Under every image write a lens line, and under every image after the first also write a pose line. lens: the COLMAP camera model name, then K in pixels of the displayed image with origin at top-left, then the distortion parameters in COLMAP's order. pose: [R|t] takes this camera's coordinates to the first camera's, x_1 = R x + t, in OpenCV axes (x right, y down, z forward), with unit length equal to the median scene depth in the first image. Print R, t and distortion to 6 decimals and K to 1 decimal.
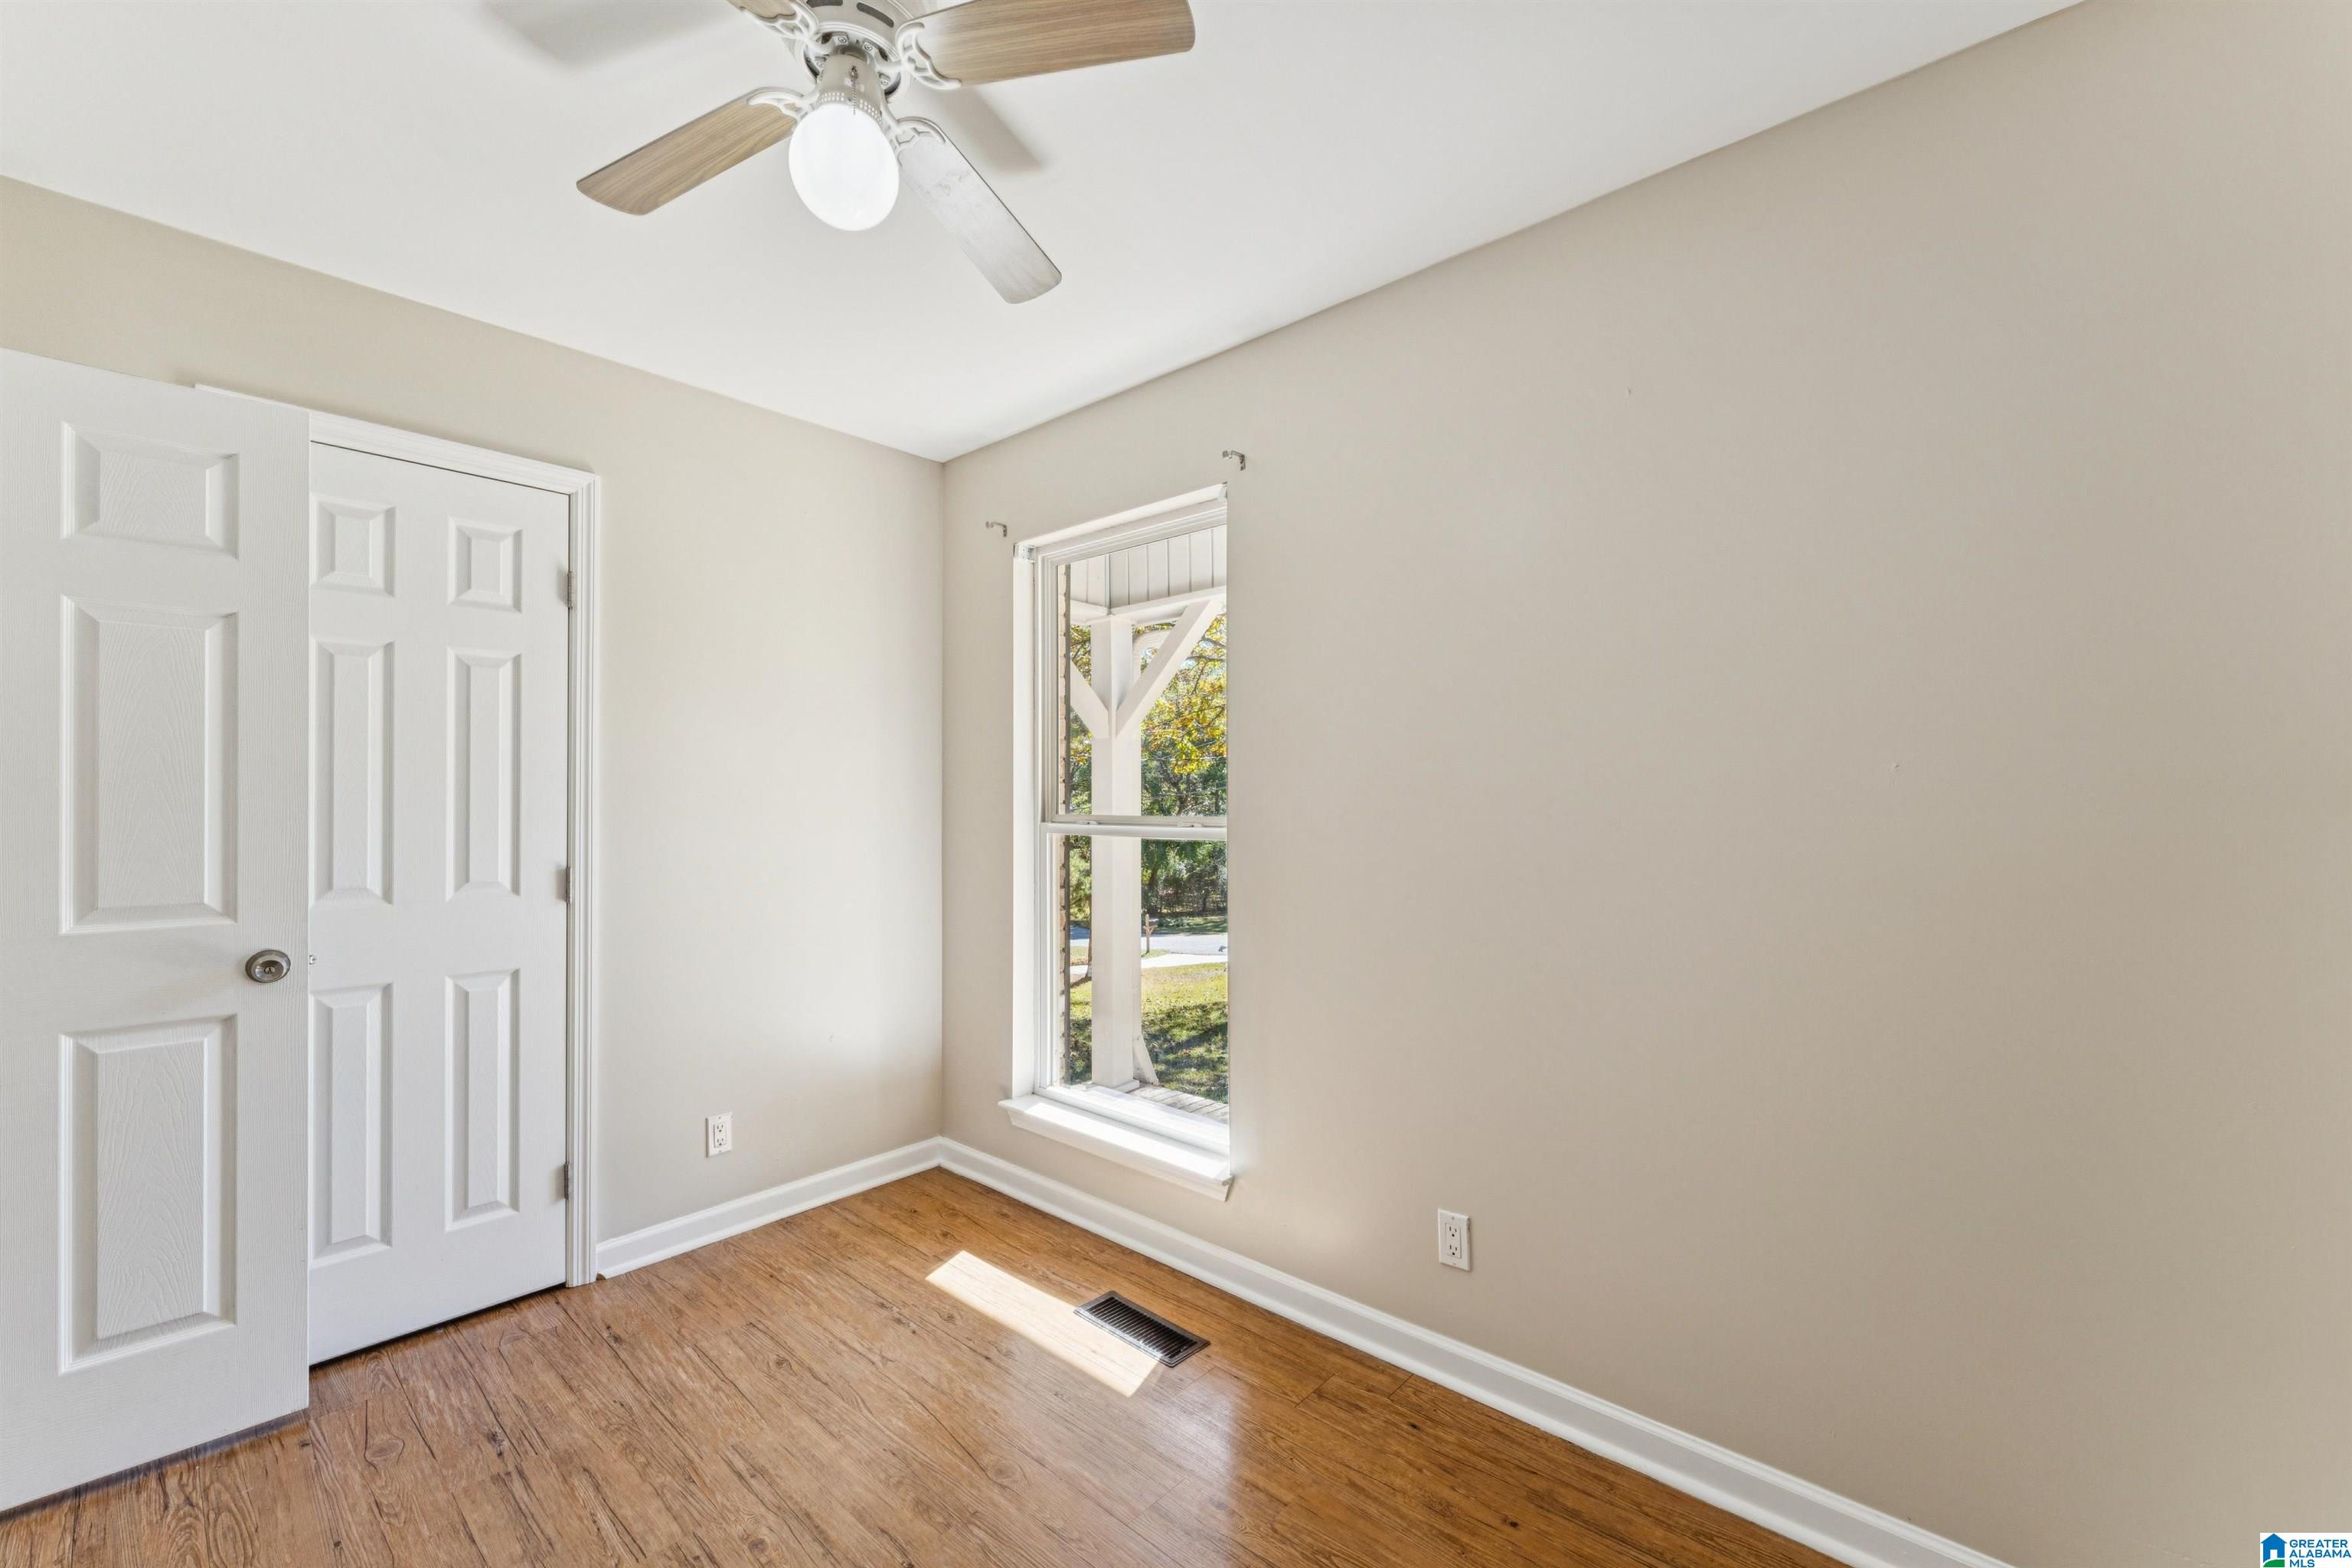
lens RADIAL K [[955.0, 0, 1177.7], [0, 955.0, 786.1], [0, 0, 1]] dist [-0.008191, 0.001202]
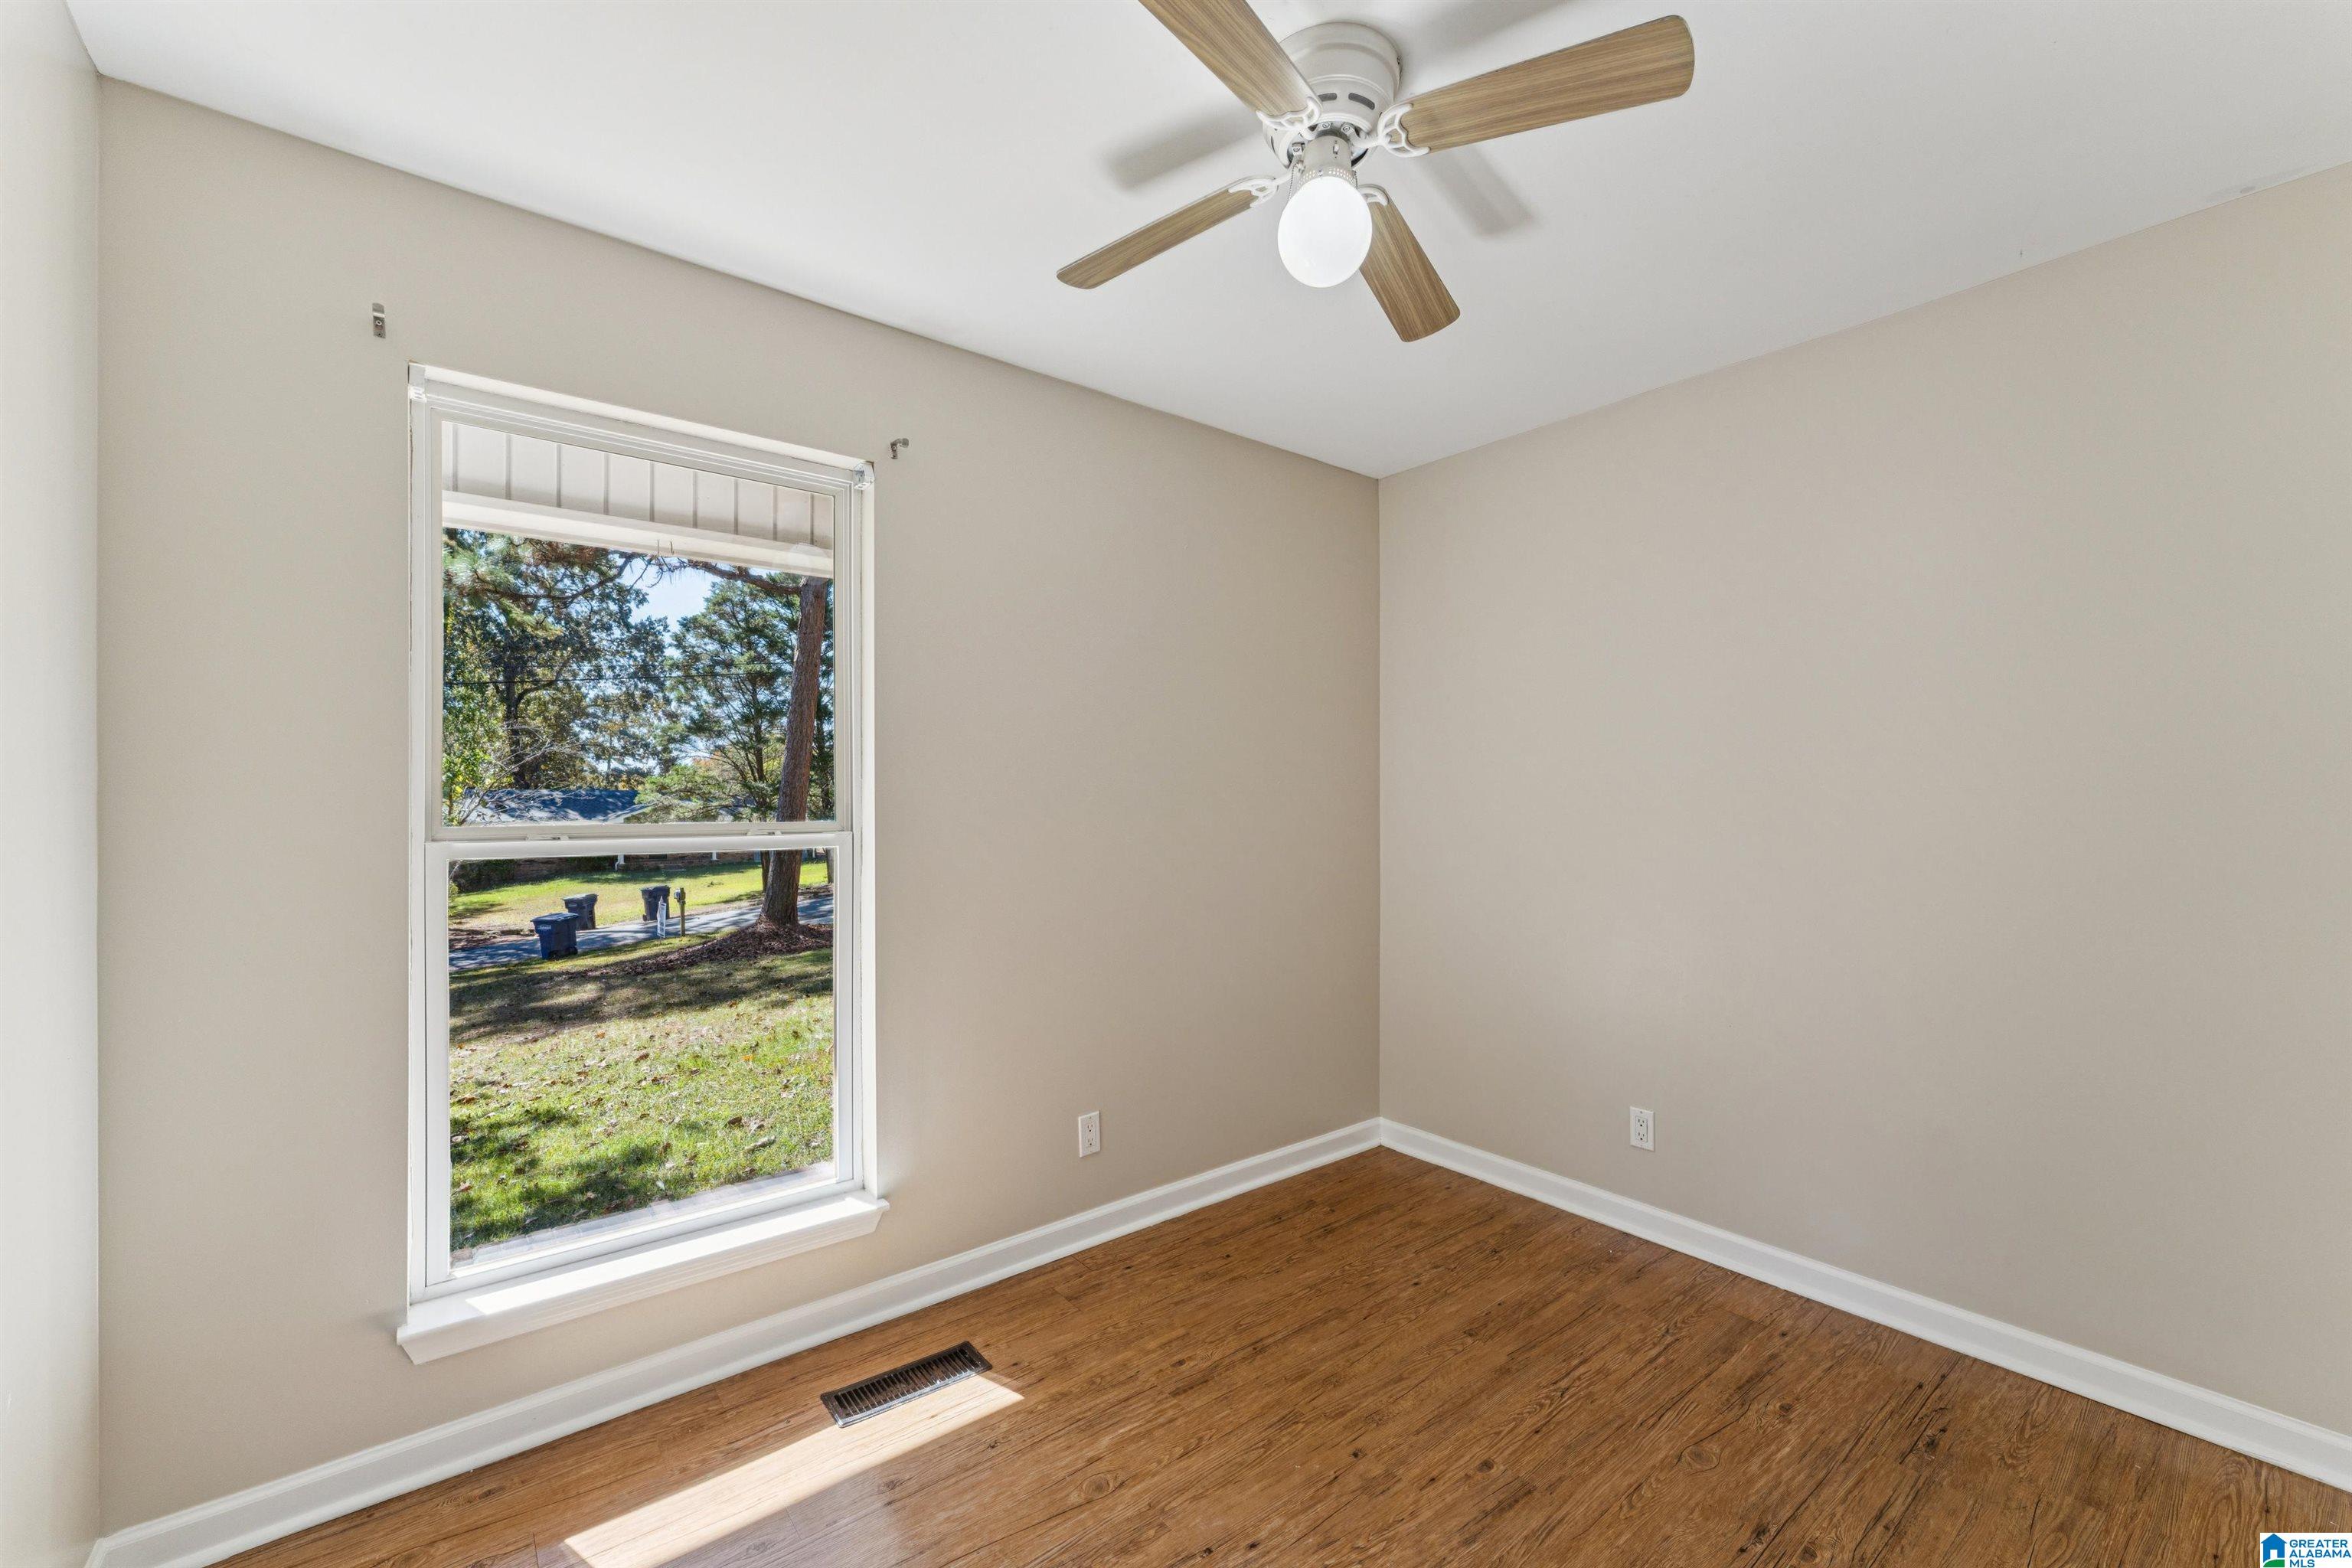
lens RADIAL K [[955.0, 0, 1178.6], [0, 955.0, 796.0], [0, 0, 1]] dist [-0.008191, 0.001202]
pose [[0.155930, 0.005719, 0.987752, -0.974469], [-0.007954, 0.999958, -0.004534, 0.010530], [-0.987736, -0.007149, 0.155969, 0.656927]]
